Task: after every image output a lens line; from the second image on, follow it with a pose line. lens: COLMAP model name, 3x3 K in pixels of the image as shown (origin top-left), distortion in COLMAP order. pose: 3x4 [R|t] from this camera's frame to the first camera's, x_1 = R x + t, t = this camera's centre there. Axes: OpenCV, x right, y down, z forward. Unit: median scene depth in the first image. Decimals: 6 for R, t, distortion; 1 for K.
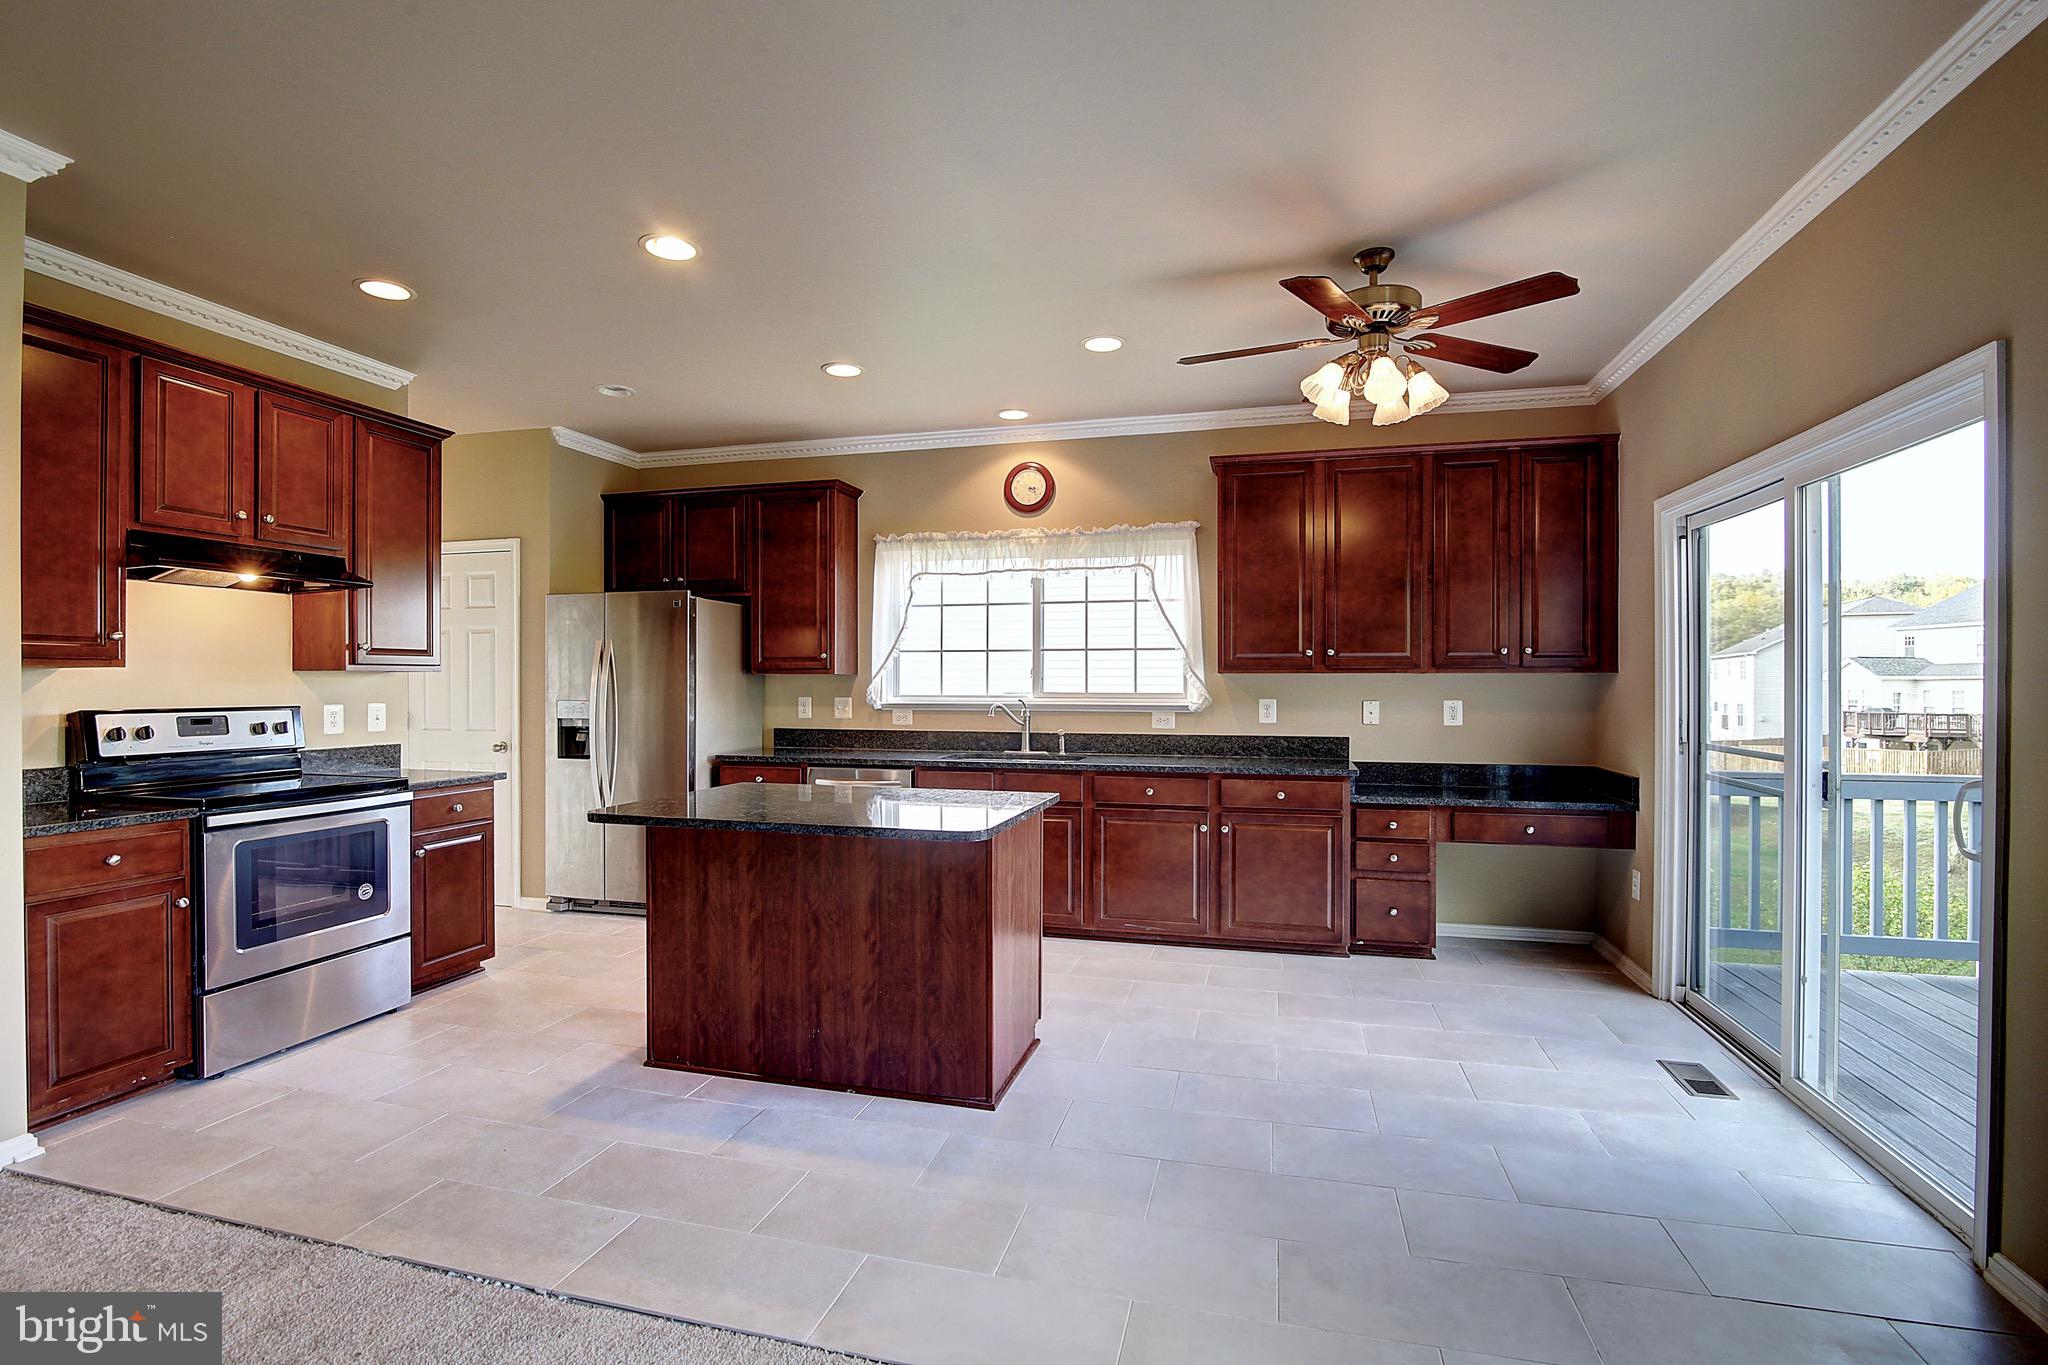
lens RADIAL K [[946.3, 0, 1020.0], [0, 946.3, 691.2], [0, 0, 1]] dist [-0.009300, -0.000948]
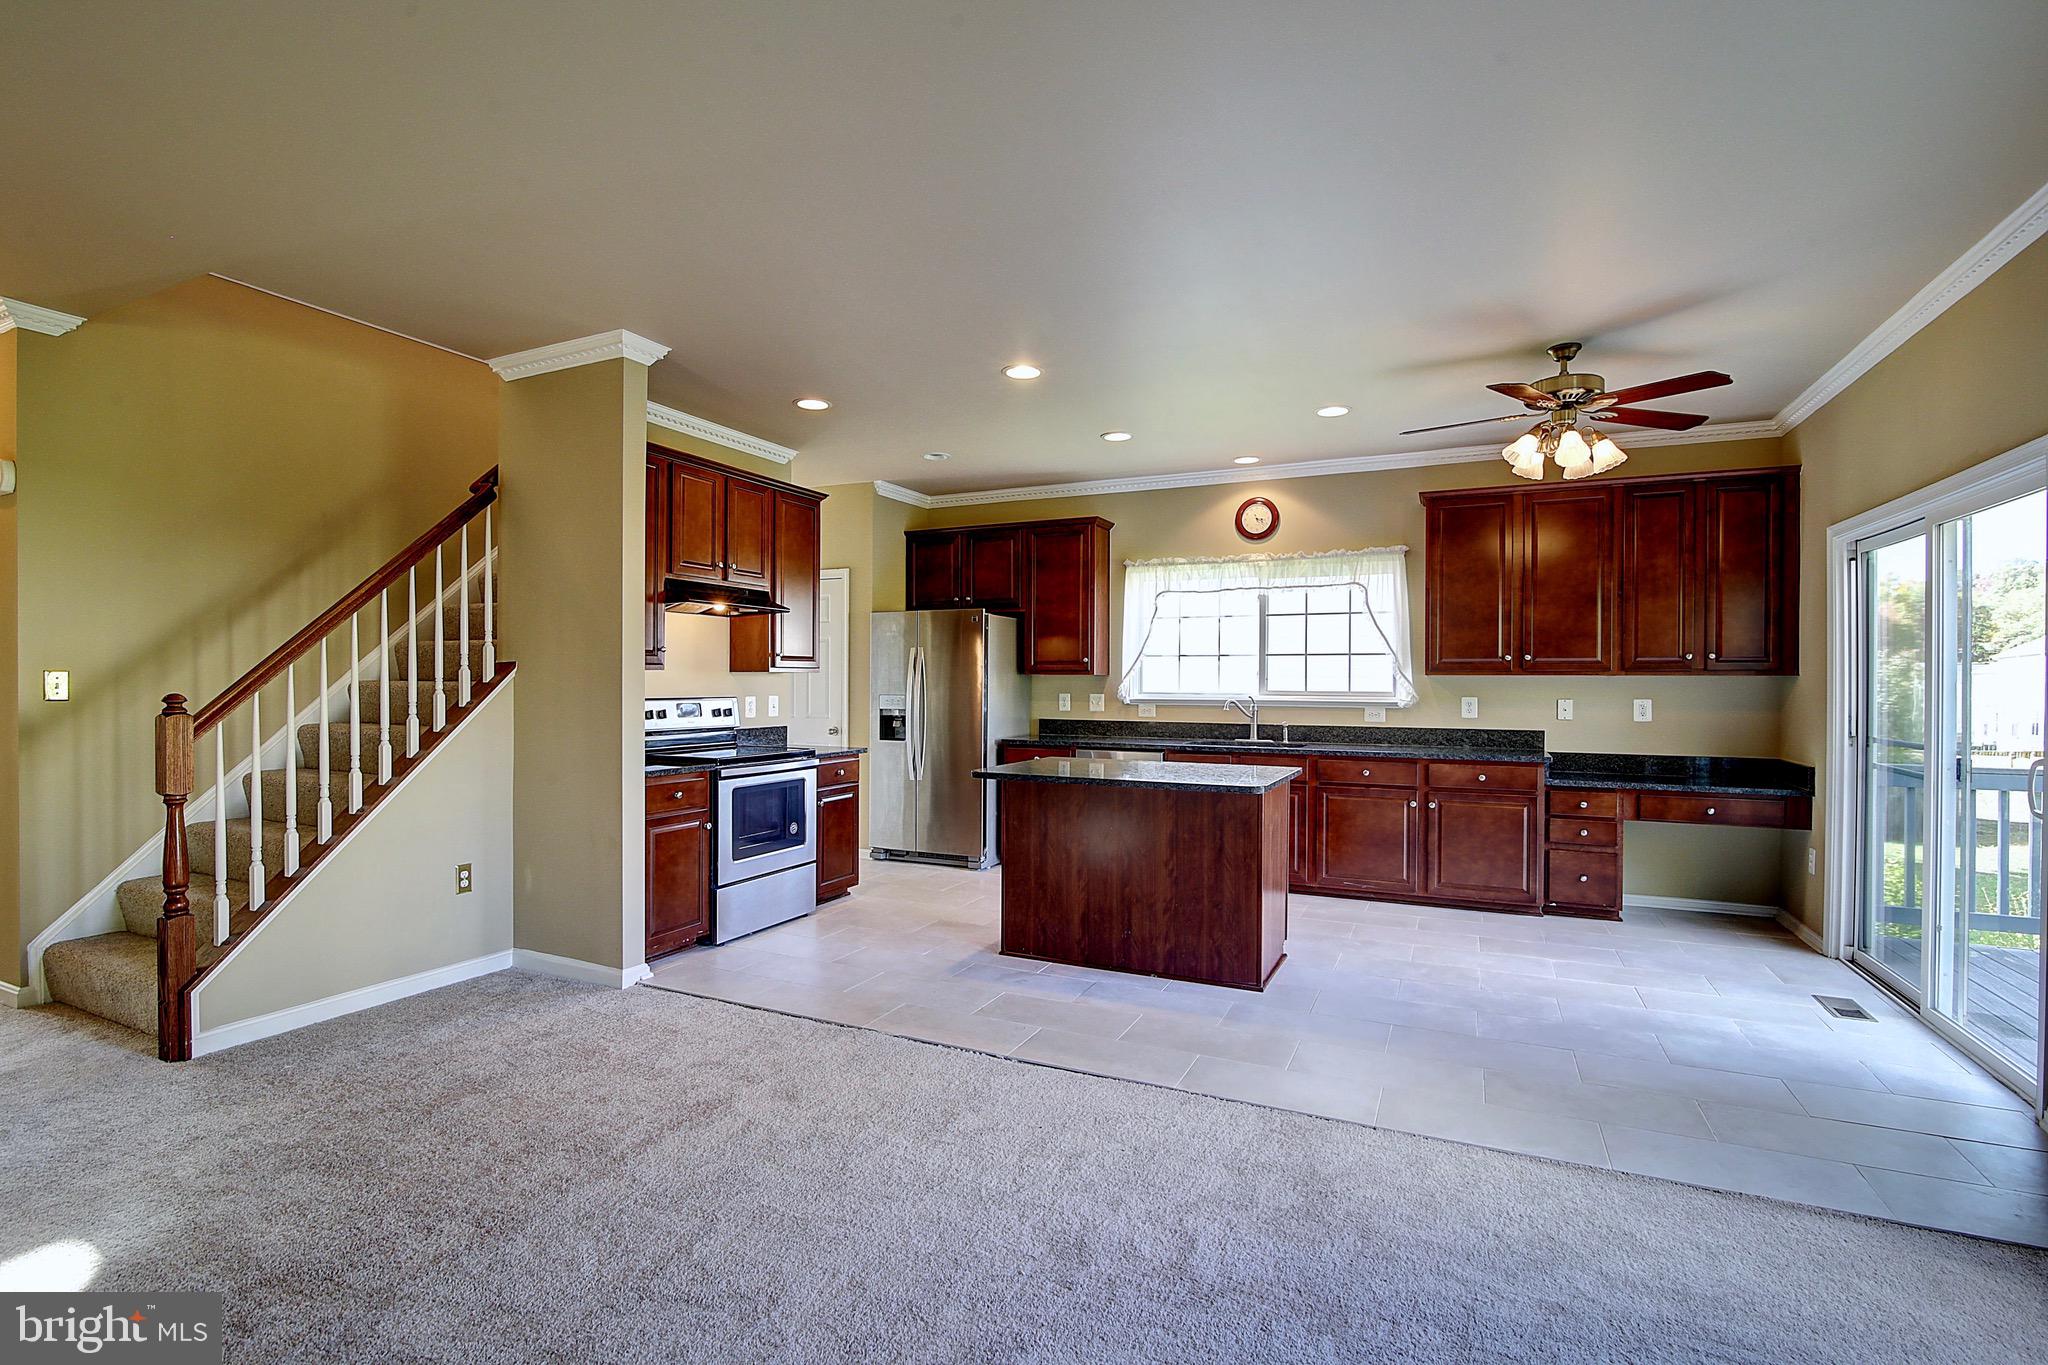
lens RADIAL K [[946.3, 0, 1024.4], [0, 946.3, 688.2], [0, 0, 1]] dist [-0.009300, -0.000948]
pose [[0.984530, 0.004589, -0.175159, -0.073734], [-0.004929, 0.999987, -0.001508, 0.001744], [0.175149, 0.002348, 0.984539, -0.239150]]
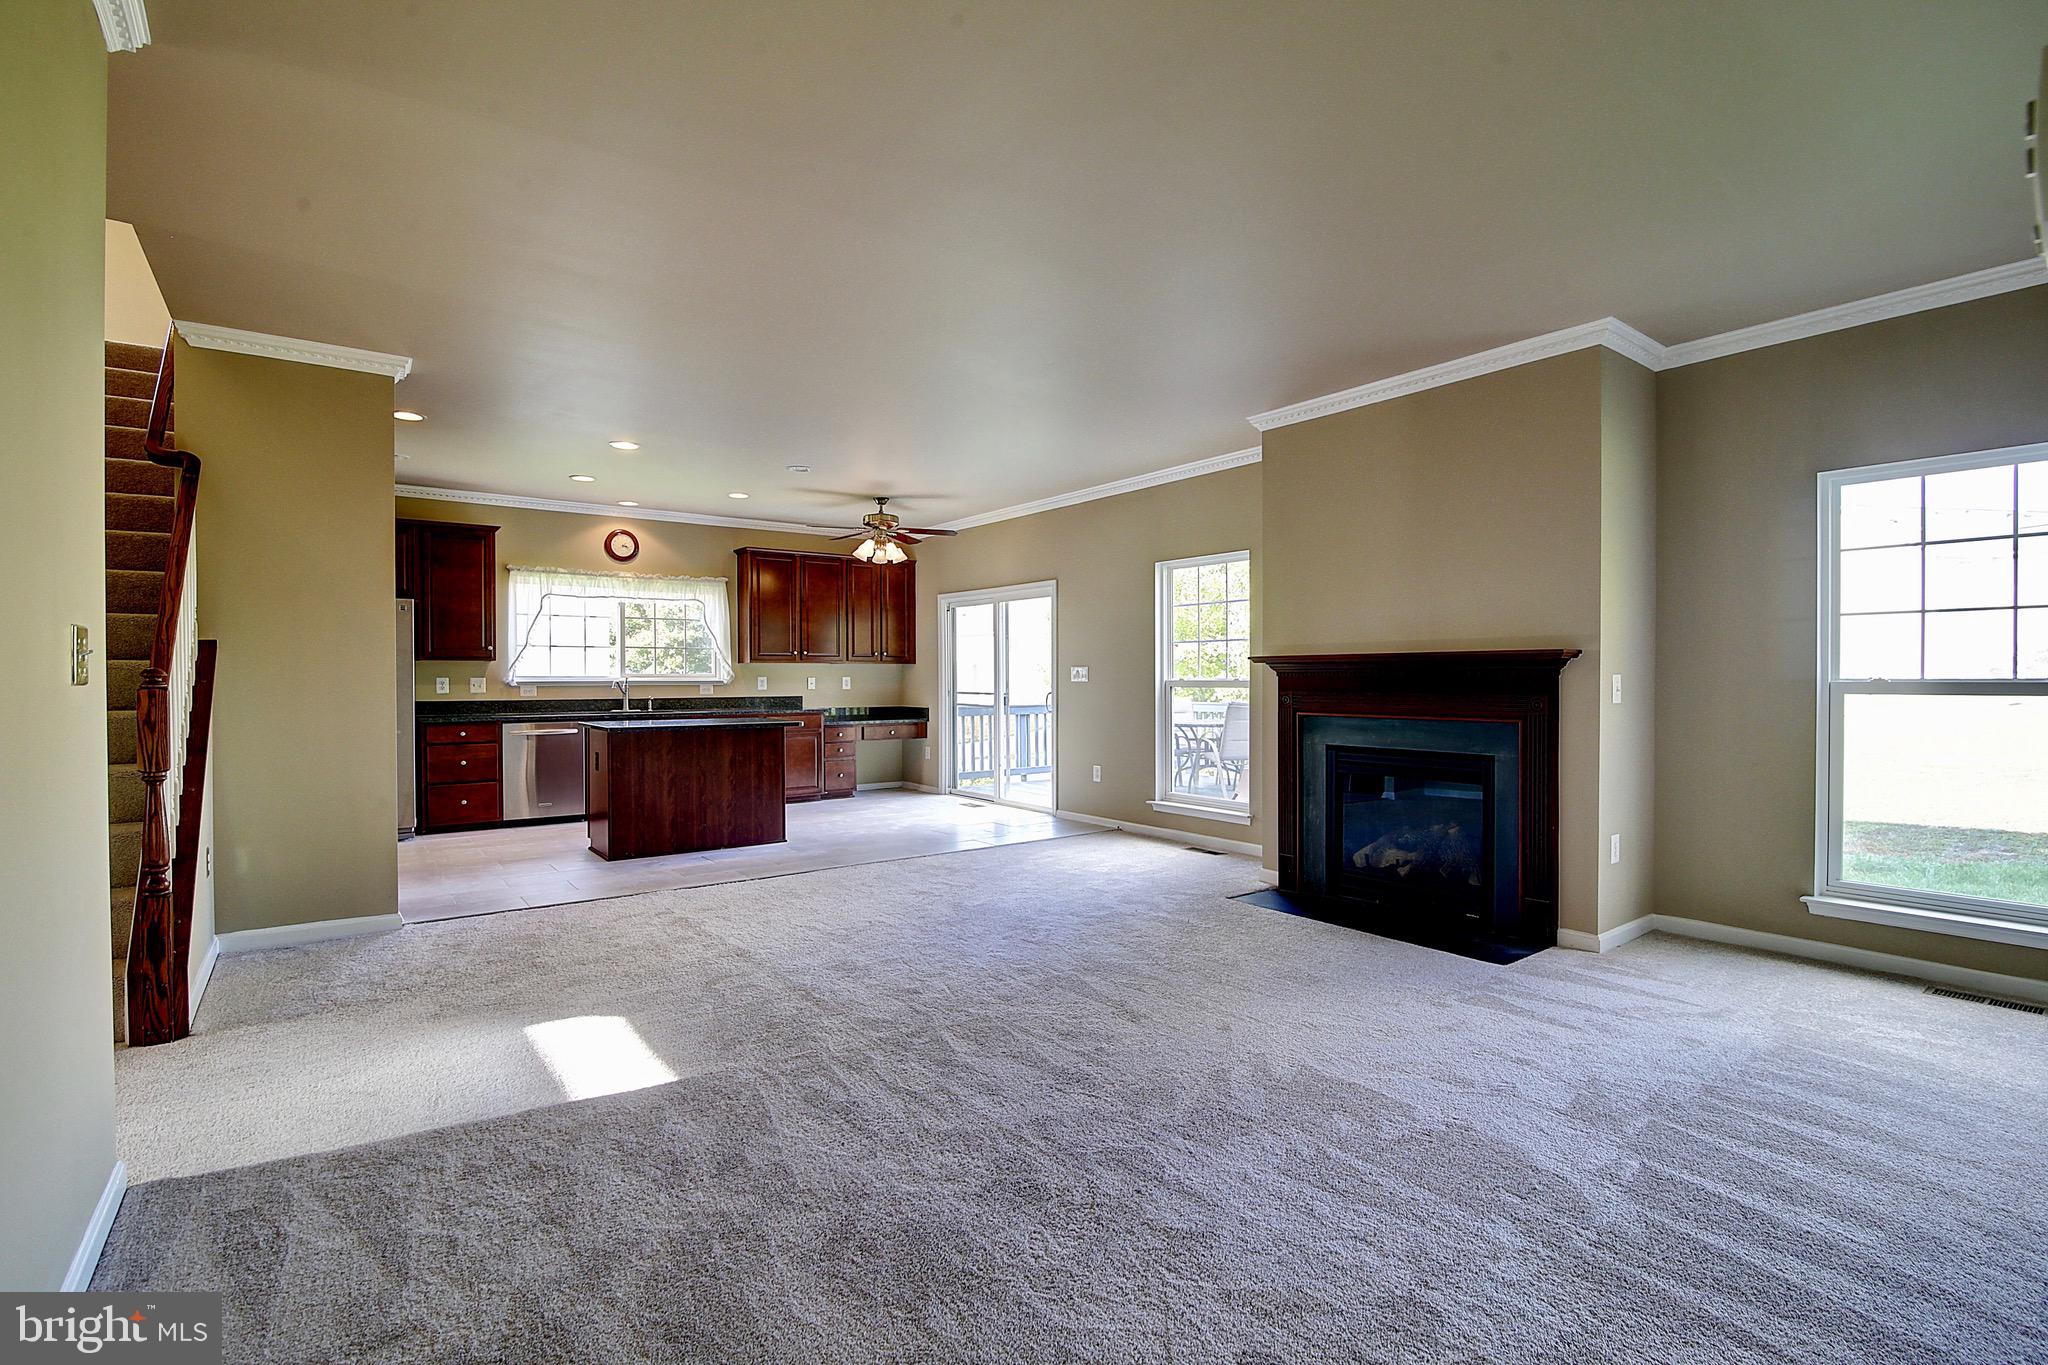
lens RADIAL K [[946.3, 0, 1034.8], [0, 946.3, 681.3], [0, 0, 1]] dist [-0.009300, -0.000948]
pose [[0.613952, -0.006298, 0.789318, -0.875491], [0.008953, 0.999959, 0.001015, 0.020025], [-0.789292, 0.006443, 0.613984, -0.562813]]
